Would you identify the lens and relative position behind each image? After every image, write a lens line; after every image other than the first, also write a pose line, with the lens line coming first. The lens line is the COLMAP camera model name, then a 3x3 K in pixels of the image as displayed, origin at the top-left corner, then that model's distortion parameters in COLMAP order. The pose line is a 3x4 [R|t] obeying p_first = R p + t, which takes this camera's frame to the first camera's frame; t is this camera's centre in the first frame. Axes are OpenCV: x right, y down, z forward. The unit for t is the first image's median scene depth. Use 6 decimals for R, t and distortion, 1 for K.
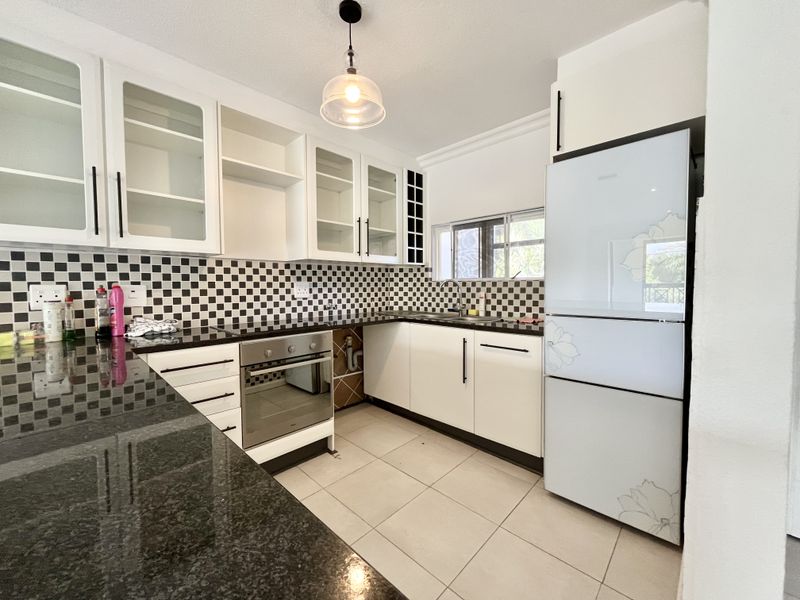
lens RADIAL K [[318.0, 0, 400.0], [0, 318.0, 300.0], [0, 0, 1]] dist [-0.012939, 0.000126]
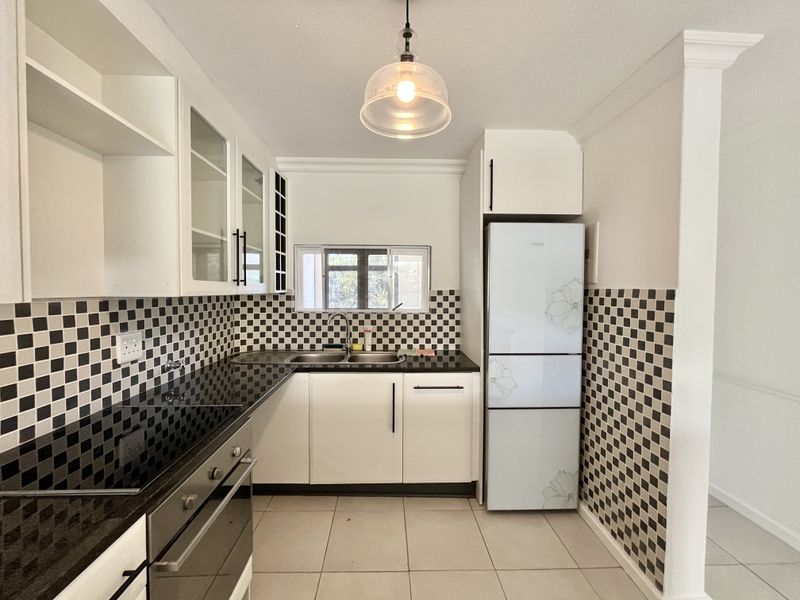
lens RADIAL K [[318.0, 0, 400.0], [0, 318.0, 300.0], [0, 0, 1]] dist [-0.012939, 0.000126]
pose [[0.699554, -0.012657, 0.714468, -0.359976], [0.023954, 0.999697, -0.005744, -0.095177], [-0.714178, 0.021133, 0.699645, 0.280243]]
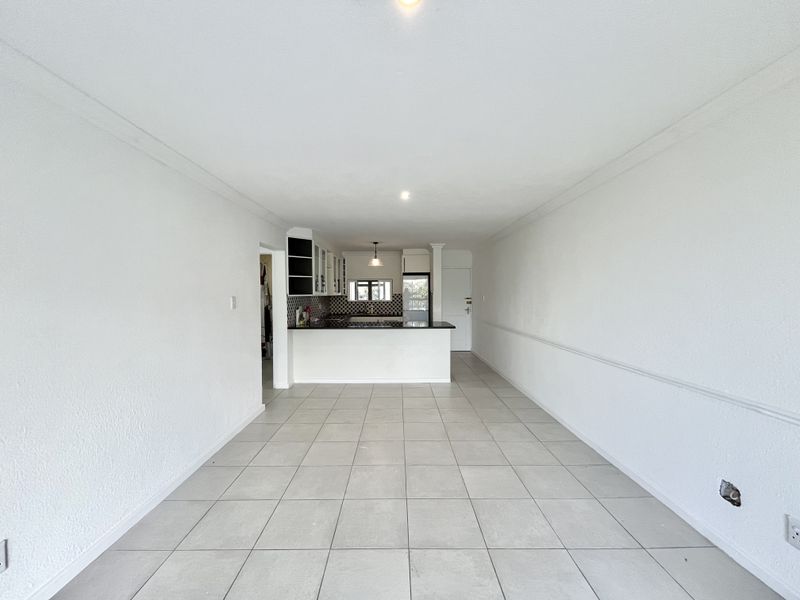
lens RADIAL K [[318.0, 0, 400.0], [0, 318.0, 300.0], [0, 0, 1]] dist [-0.012939, 0.000126]
pose [[0.703899, -0.000243, 0.710300, -1.665053], [0.034778, 0.998812, -0.034123, 0.033817], [-0.709448, 0.048722, 0.703072, -1.252062]]
